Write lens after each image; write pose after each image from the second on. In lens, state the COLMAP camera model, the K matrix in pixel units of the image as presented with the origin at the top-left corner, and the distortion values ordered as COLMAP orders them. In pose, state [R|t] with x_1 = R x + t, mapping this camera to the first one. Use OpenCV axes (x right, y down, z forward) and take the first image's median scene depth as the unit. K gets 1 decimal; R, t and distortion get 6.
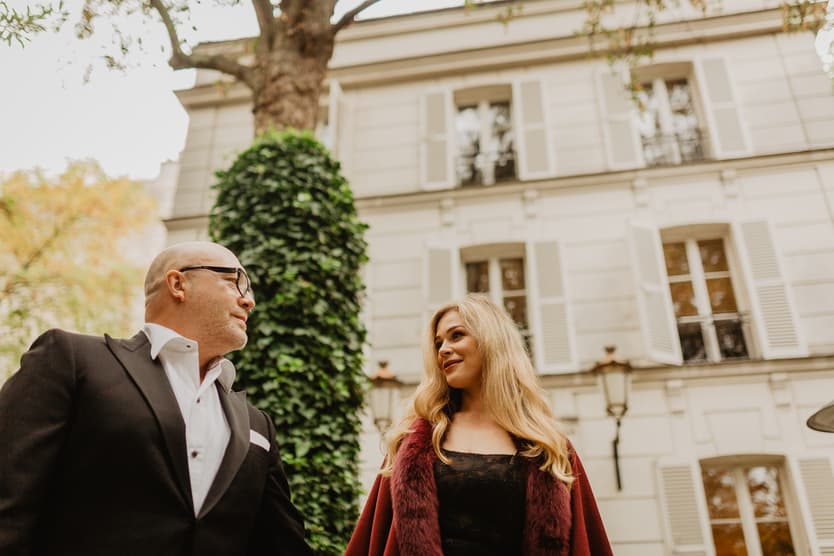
lens RADIAL K [[795.7, 0, 415.8], [0, 795.7, 277.8], [0, 0, 1]] dist [0.008195, 0.007406]
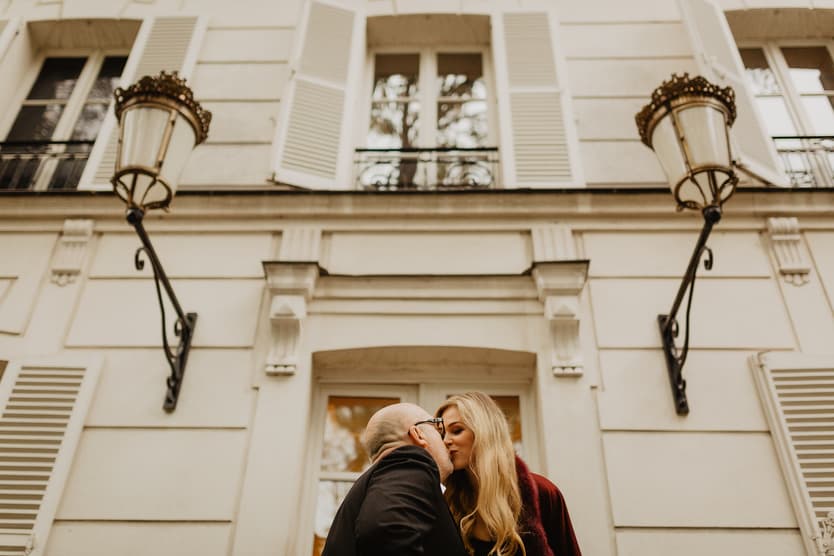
lens RADIAL K [[795.7, 0, 415.8], [0, 795.7, 277.8], [0, 0, 1]] dist [0.008195, 0.007406]
pose [[0.988540, 0.112011, 0.101204, 0.089353], [-0.093894, 0.981167, -0.168806, 0.404745], [-0.118207, 0.157369, 0.980440, 0.839125]]
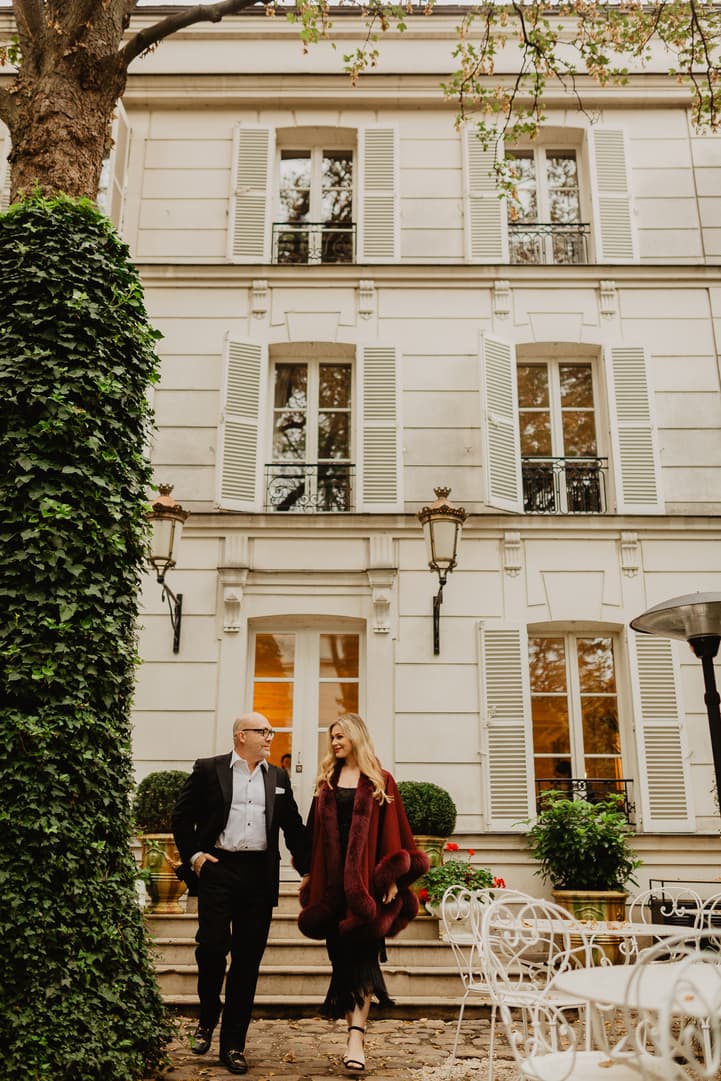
lens RADIAL K [[1031.4, 0, 363.1], [0, 1031.4, 543.2], [0, 0, 1]] dist [0.008195, 0.007406]
pose [[0.984985, 0.064183, 0.160269, -0.010586], [-0.092595, 0.979909, 0.176647, -0.057848], [-0.145711, -0.188835, 0.971138, -0.066595]]
